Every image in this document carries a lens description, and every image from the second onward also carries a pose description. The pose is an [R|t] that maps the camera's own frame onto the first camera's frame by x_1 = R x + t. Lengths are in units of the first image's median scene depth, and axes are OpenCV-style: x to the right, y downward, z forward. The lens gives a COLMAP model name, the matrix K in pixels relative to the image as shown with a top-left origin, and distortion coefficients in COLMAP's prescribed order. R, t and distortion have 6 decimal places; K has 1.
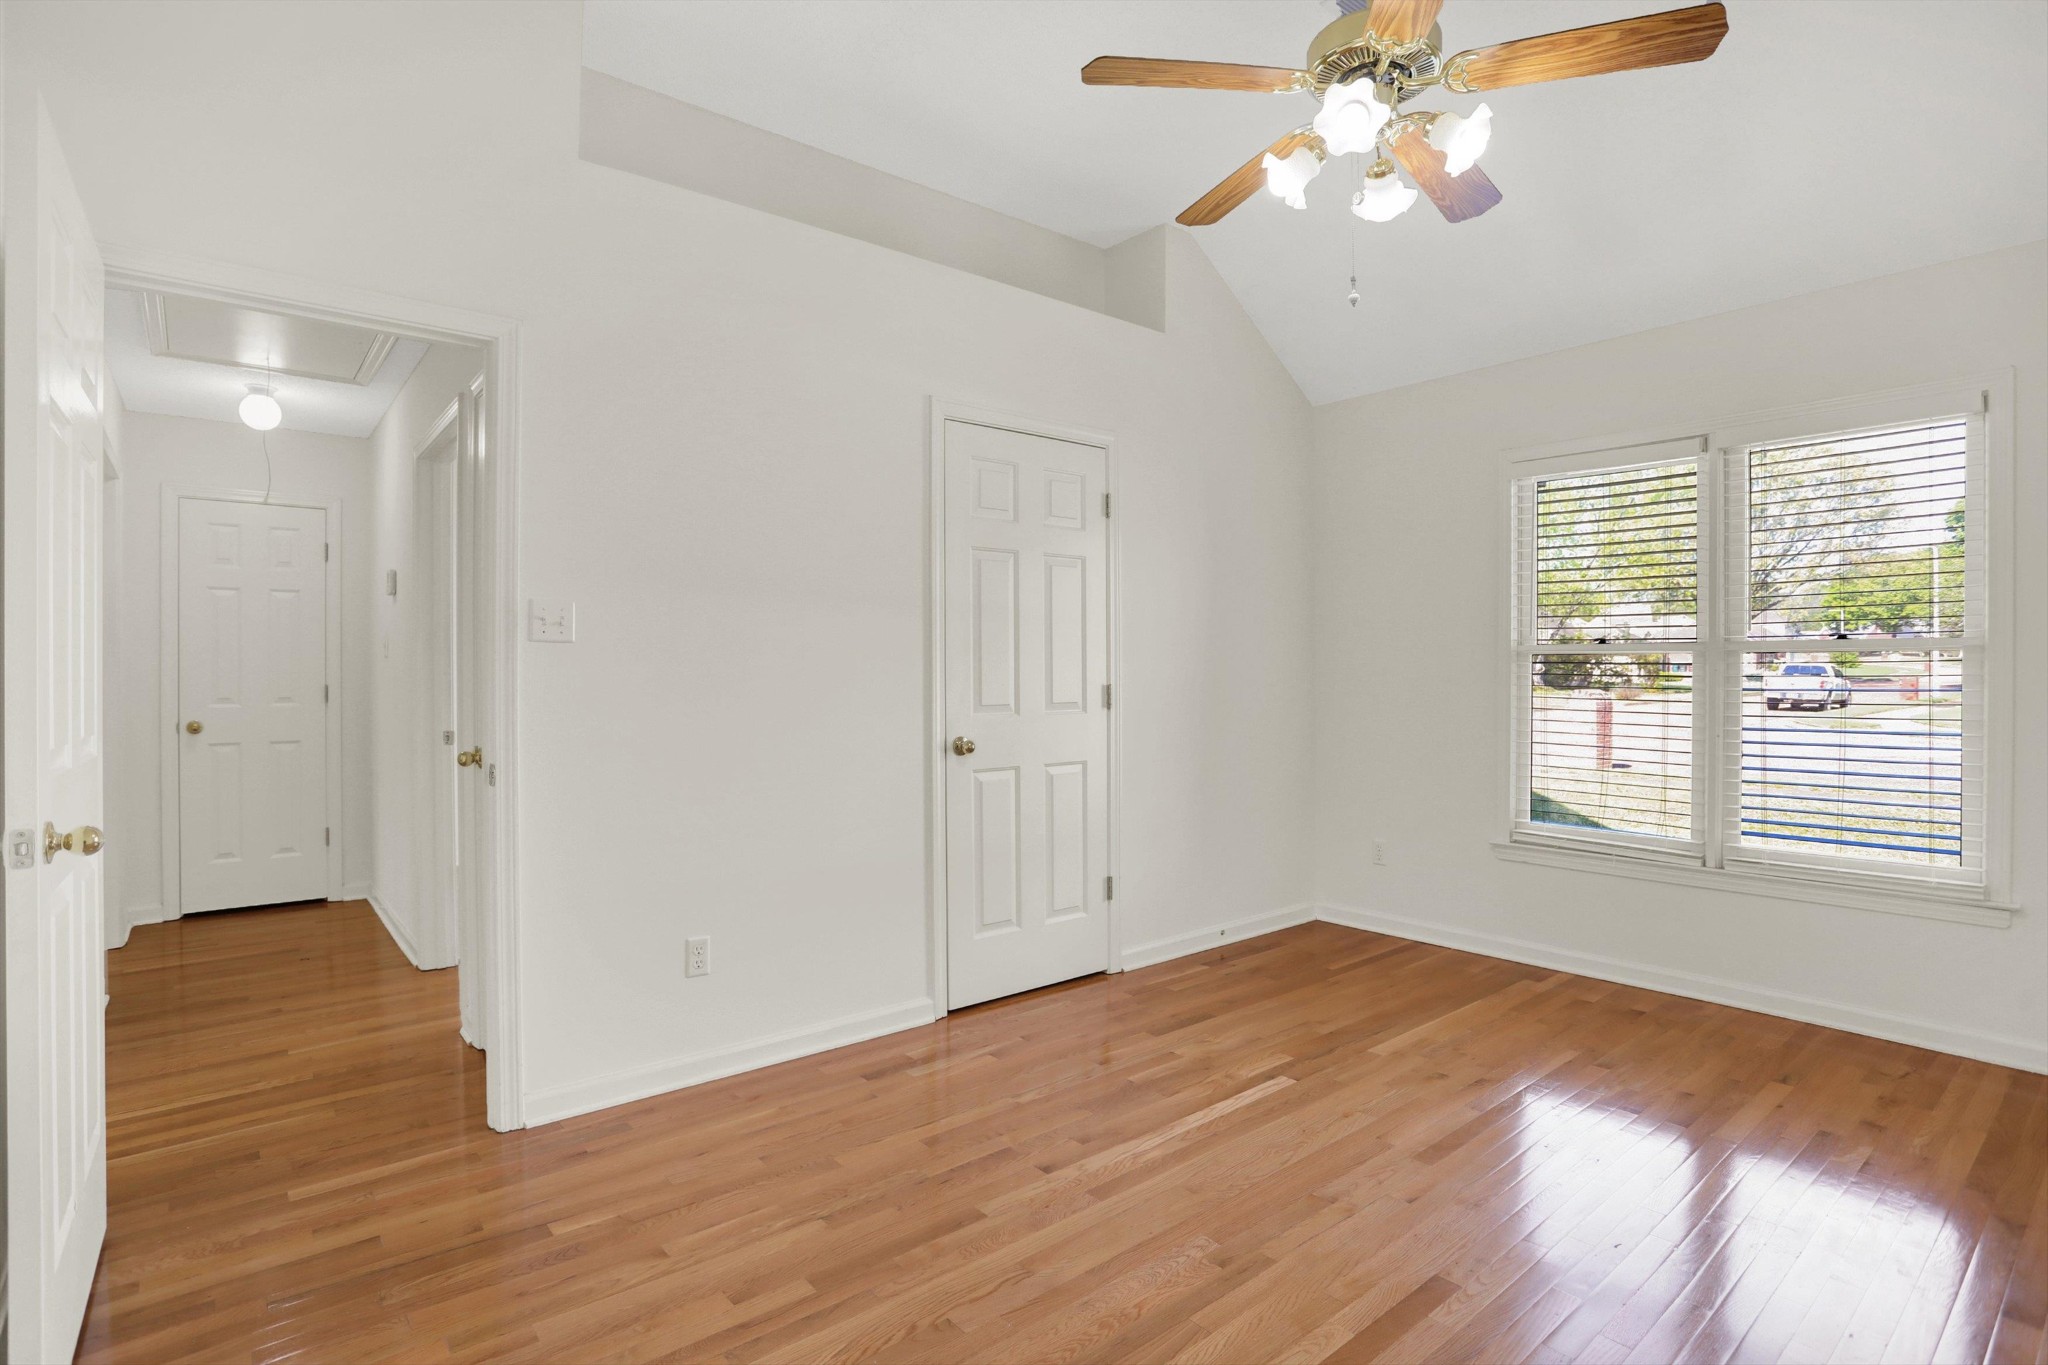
lens RADIAL K [[991.9, 0, 1024.7], [0, 991.9, 679.2], [0, 0, 1]] dist [-0.034514, 0.003319]
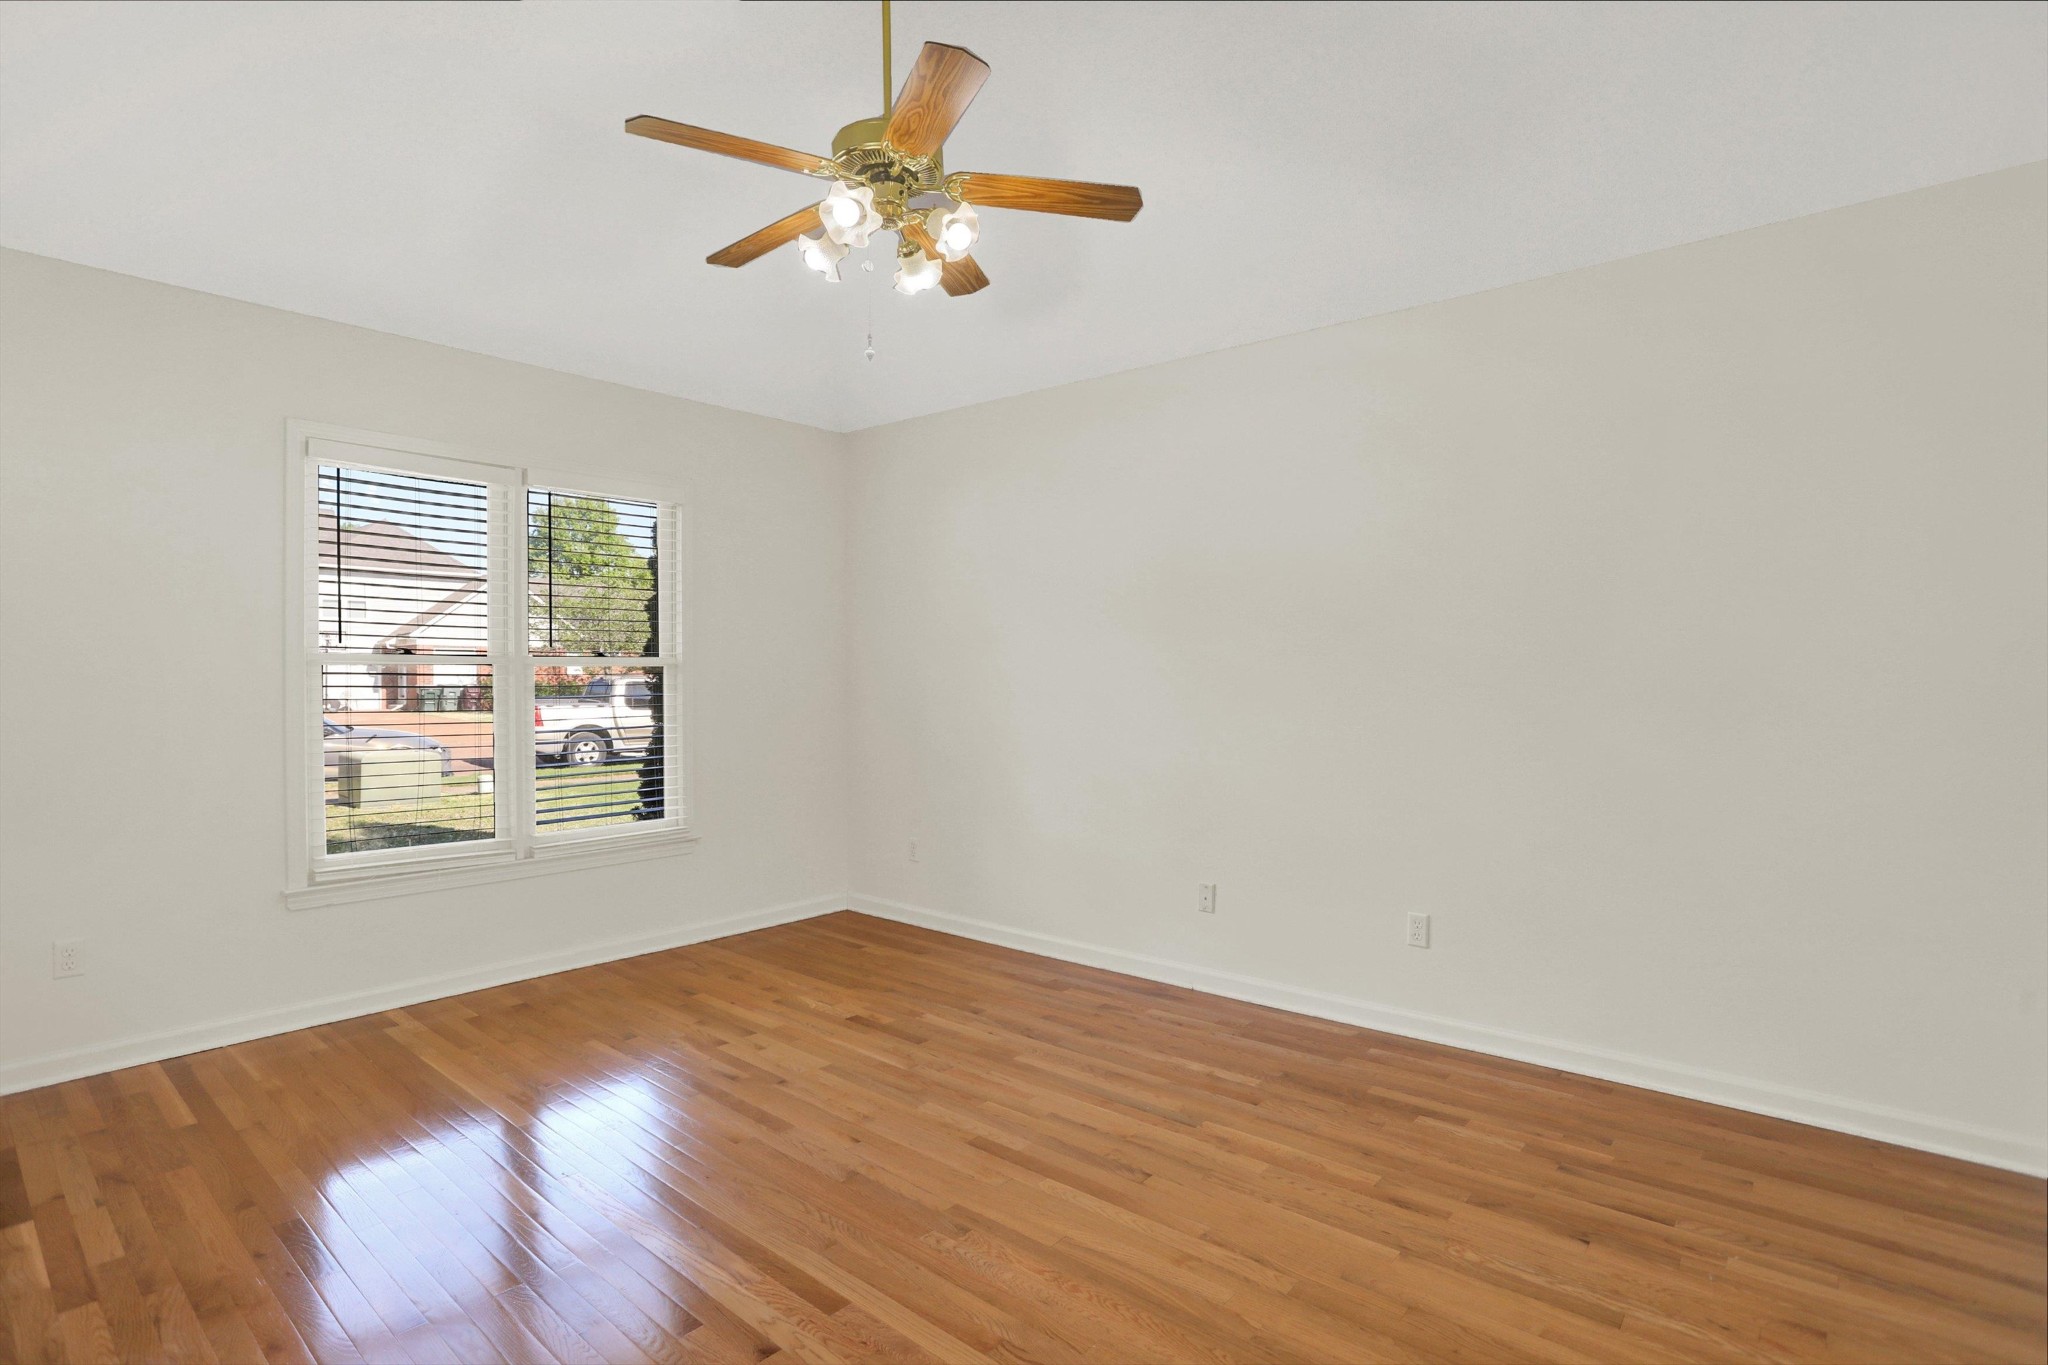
lens RADIAL K [[991.9, 0, 1014.7], [0, 991.9, 684.4], [0, 0, 1]] dist [-0.034514, 0.003319]
pose [[-0.150236, -0.002609, 0.988647, -0.791892], [0.010312, 0.999938, 0.004205, -0.008669], [-0.988596, 0.010827, -0.150200, 0.992987]]
